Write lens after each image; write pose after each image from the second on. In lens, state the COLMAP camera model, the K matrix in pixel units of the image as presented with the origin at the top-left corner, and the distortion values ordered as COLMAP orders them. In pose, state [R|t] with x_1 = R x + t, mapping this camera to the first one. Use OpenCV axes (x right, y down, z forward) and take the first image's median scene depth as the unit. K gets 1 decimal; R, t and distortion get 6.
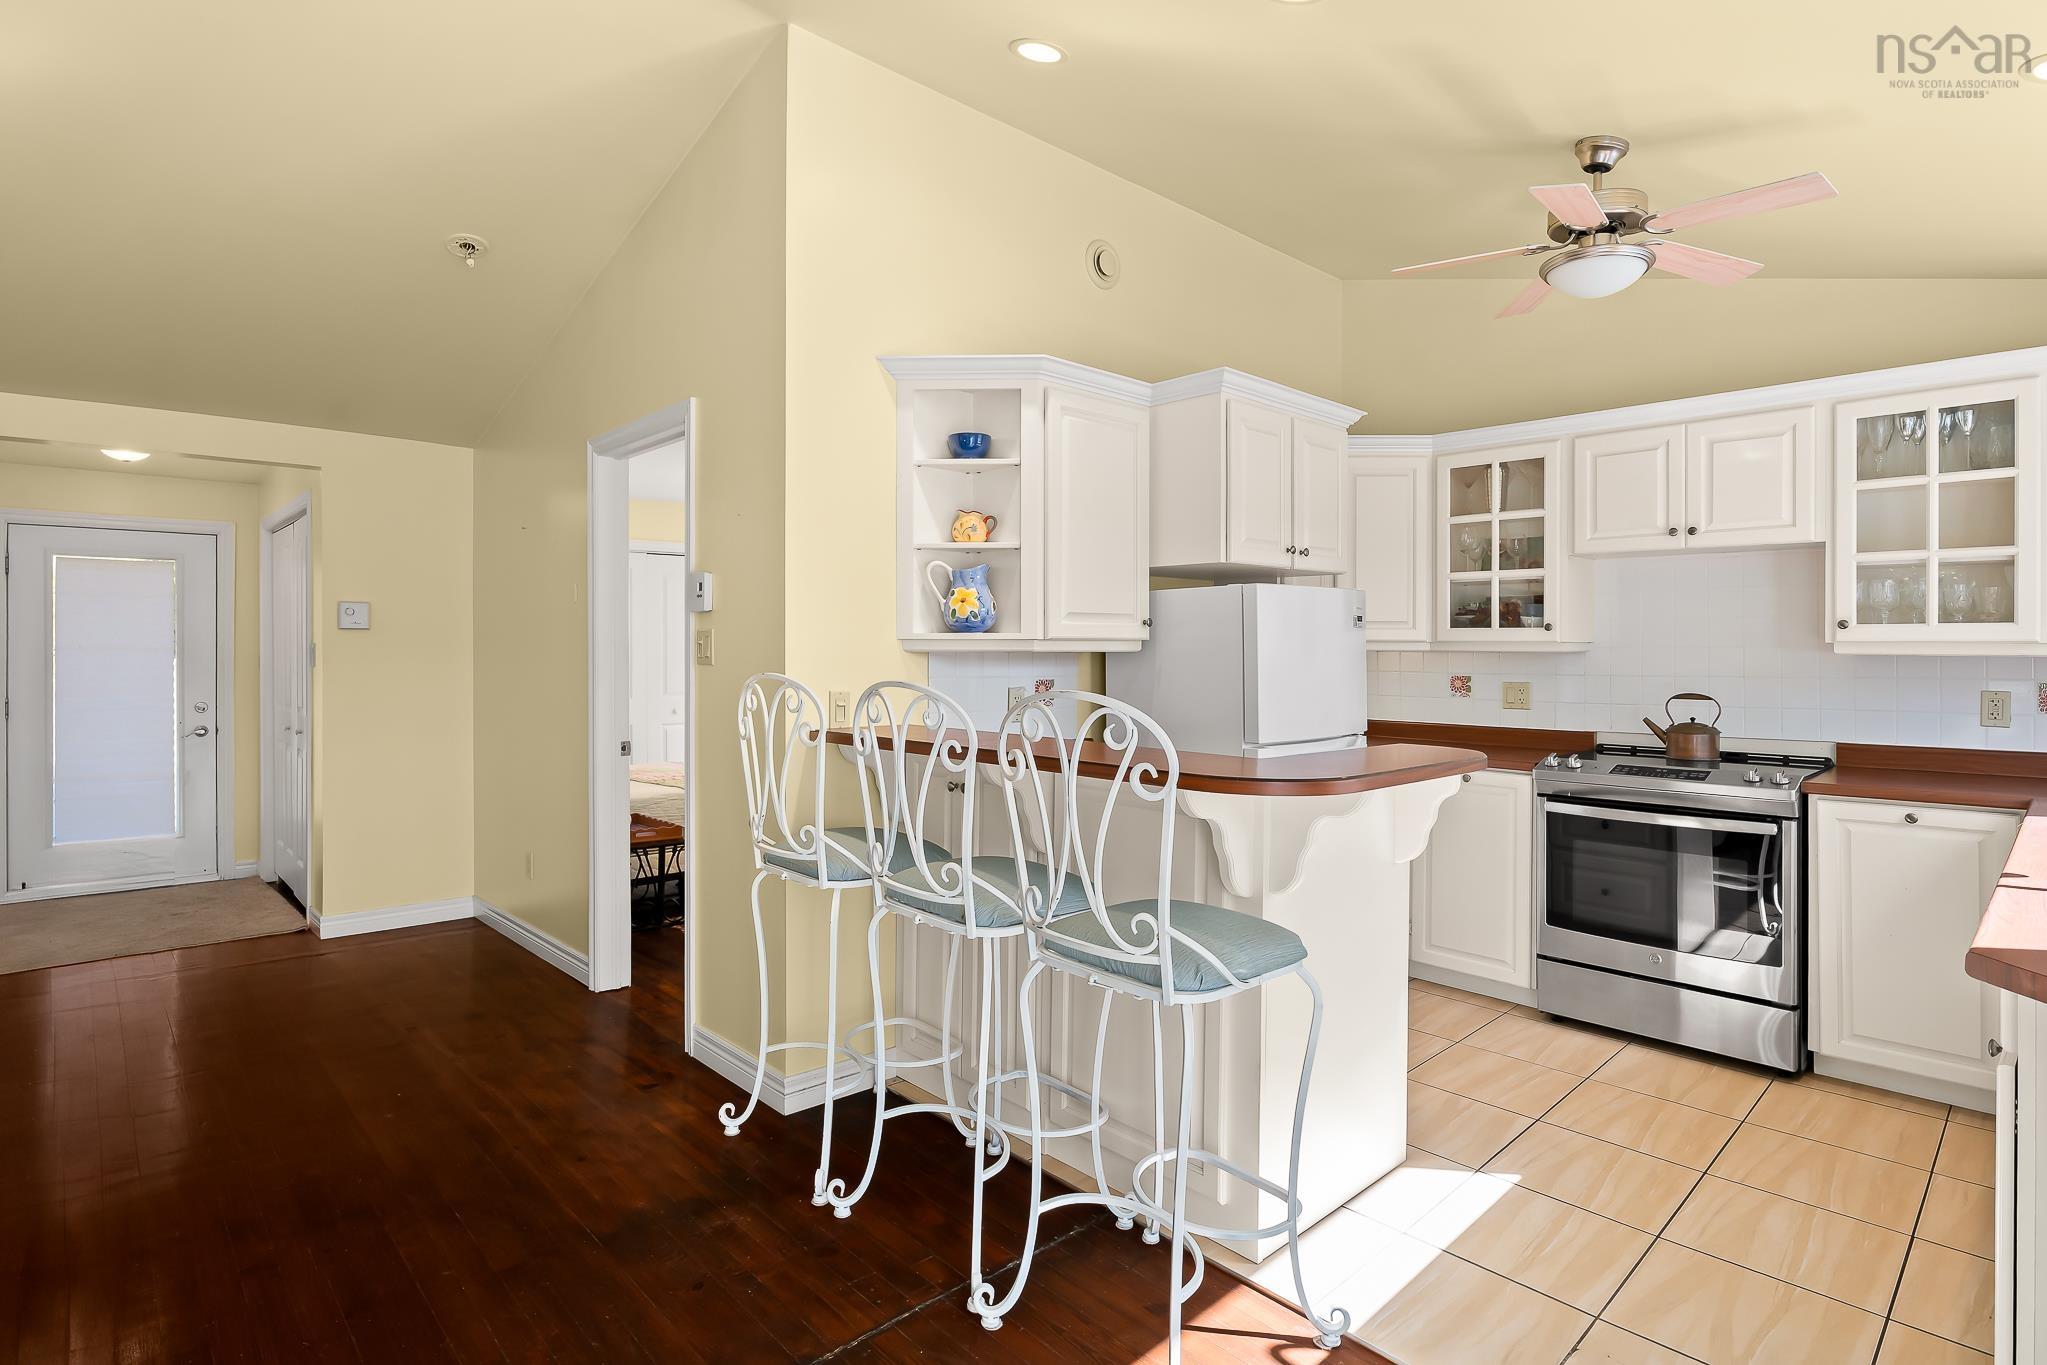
lens RADIAL K [[1030.8, 0, 1030.5], [0, 1030.8, 649.2], [0, 0, 1]] dist [-0.010427, -0.000229]
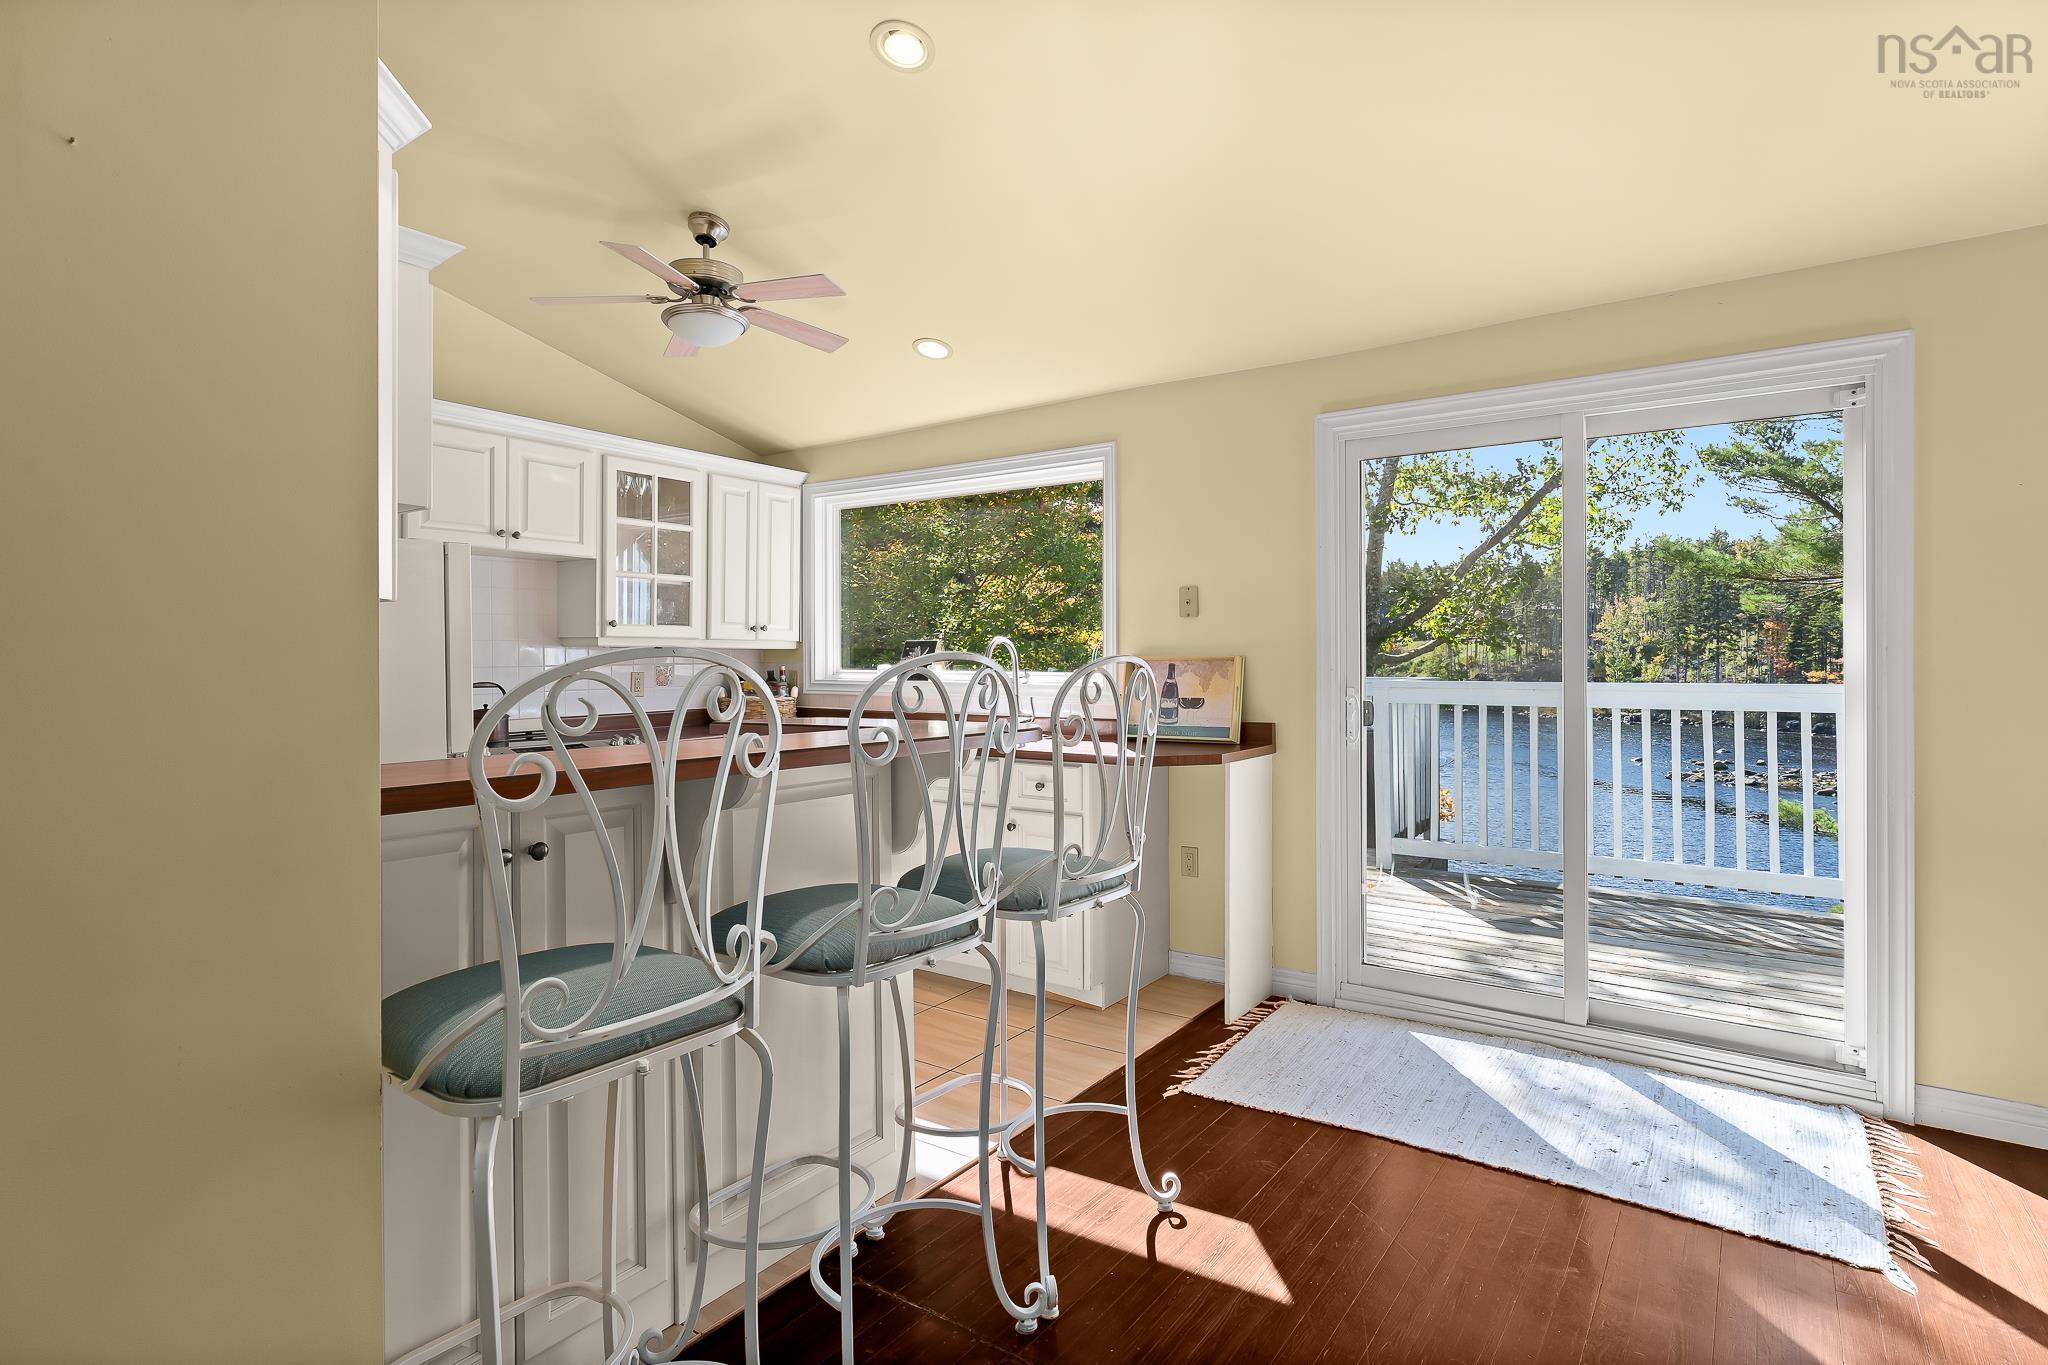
lens RADIAL K [[1018.2, 0, 1020.0], [0, 1018.2, 654.4], [0, 0, 1]] dist [-0.001904, -0.000043]
pose [[-0.187647, 0.003819, 0.982229, -0.576092], [0.004341, 0.999986, -0.003058, 0.021495], [-0.982227, 0.003690, -0.187661, 0.707830]]
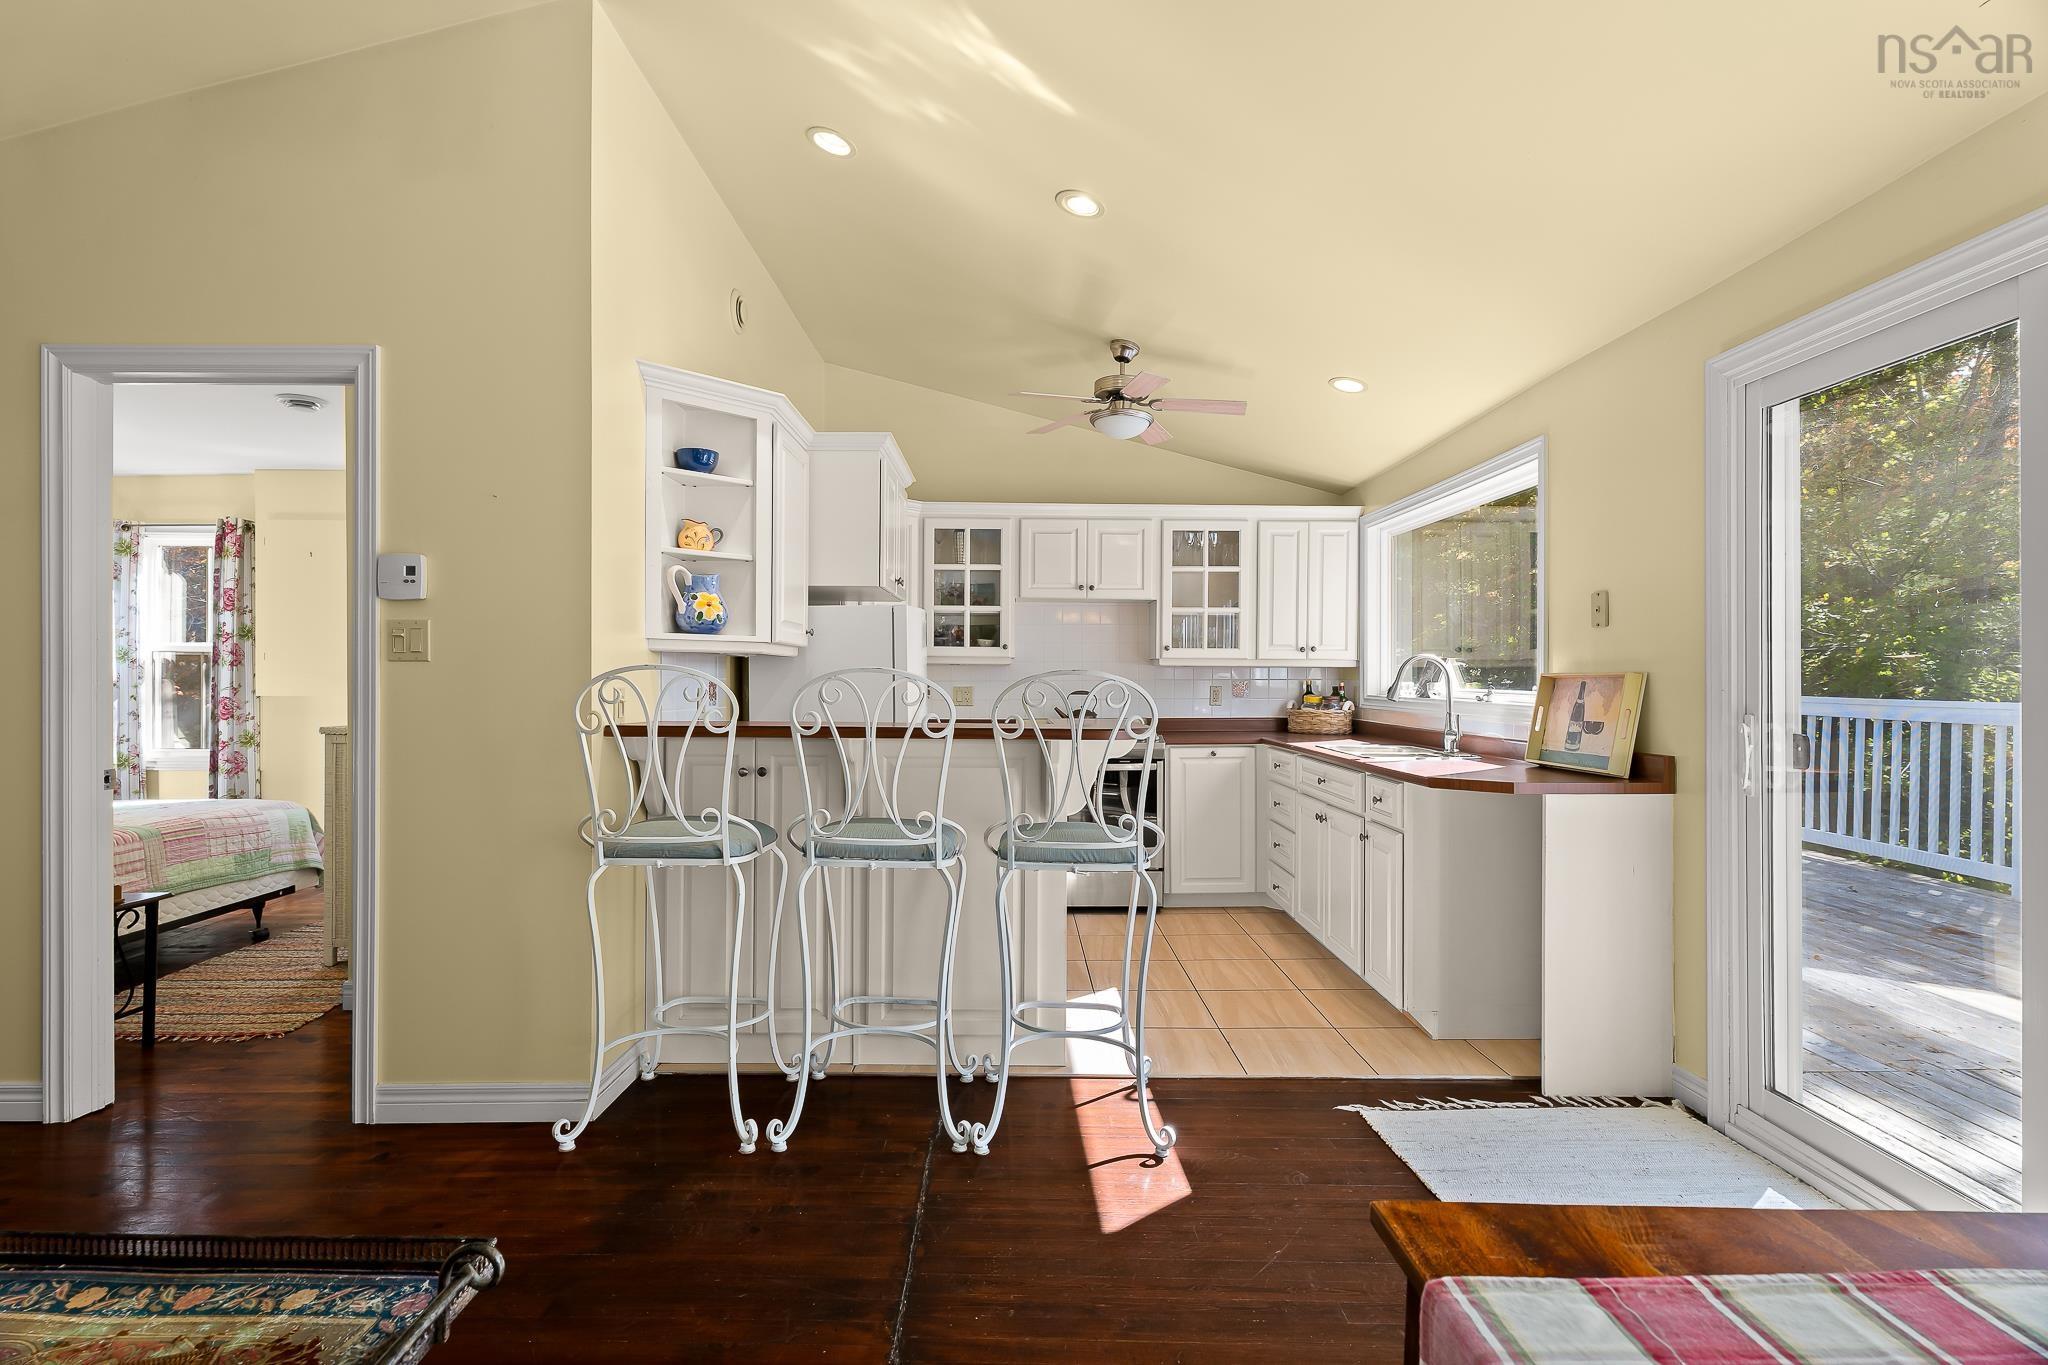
lens RADIAL K [[939.2, 0, 1024.0], [0, 939.2, 682.5], [0, 0, 1]] dist [-0.000288, -0.000044]
pose [[0.686155, -0.001317, 0.727454, -0.517910], [-0.002123, 0.999990, 0.003813, 0.028038], [-0.727453, -0.004161, 0.686145, 0.078120]]
